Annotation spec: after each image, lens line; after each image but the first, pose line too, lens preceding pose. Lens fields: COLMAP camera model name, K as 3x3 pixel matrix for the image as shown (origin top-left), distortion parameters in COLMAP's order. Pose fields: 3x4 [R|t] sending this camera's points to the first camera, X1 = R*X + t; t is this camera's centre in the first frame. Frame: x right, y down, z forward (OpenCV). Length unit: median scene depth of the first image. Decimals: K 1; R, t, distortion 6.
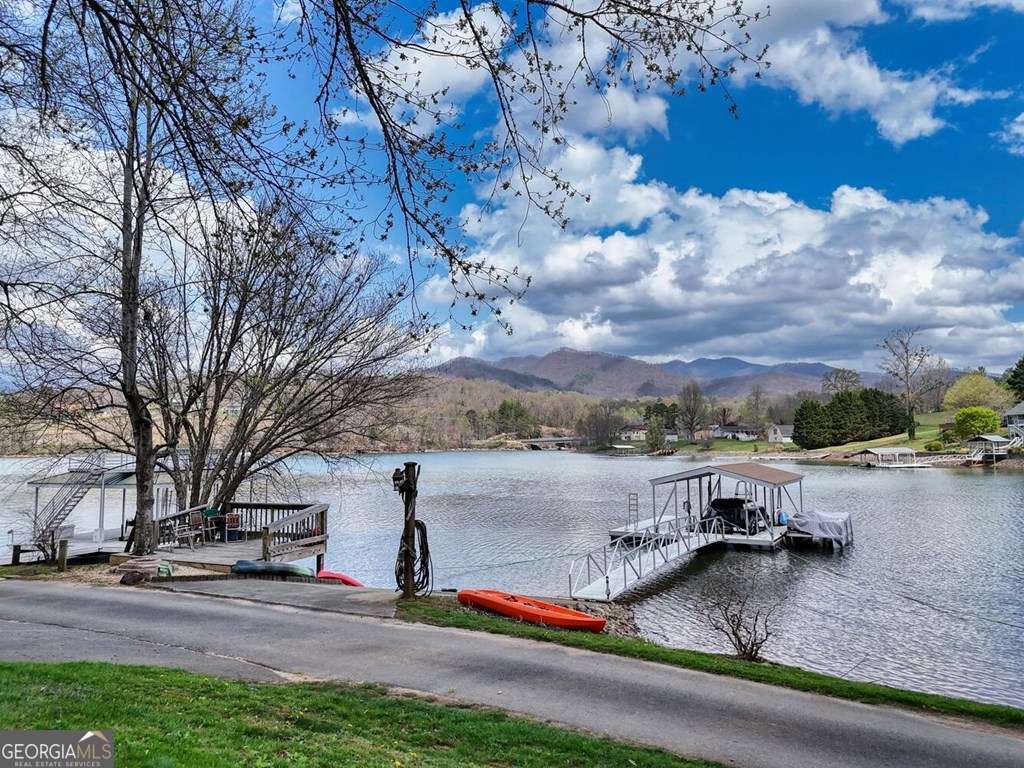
lens RADIAL K [[748.5, 0, 509.9], [0, 748.5, 386.0], [0, 0, 1]] dist [0.046258, 0.001090]
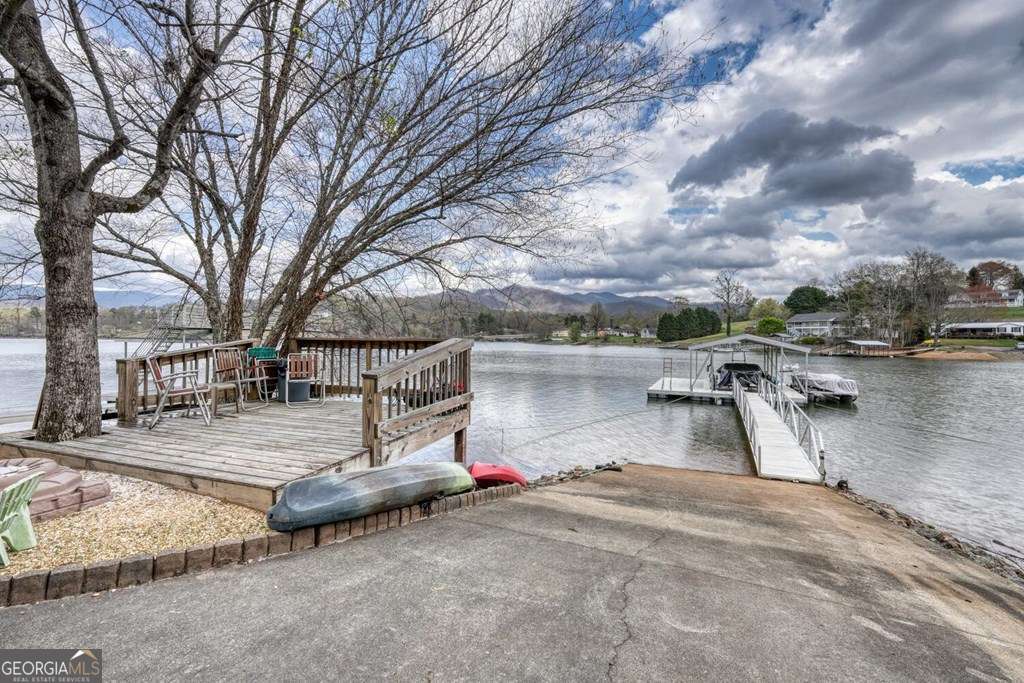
lens RADIAL K [[433.5, 0, 509.6], [0, 433.5, 338.3], [0, 0, 1]] dist [0.003569, 0.000581]
pose [[0.997906, 0.014915, 0.062935, -0.134726], [-0.019614, 0.997011, 0.074726, 0.075938], [-0.061632, -0.075804, 0.995216, 0.390028]]
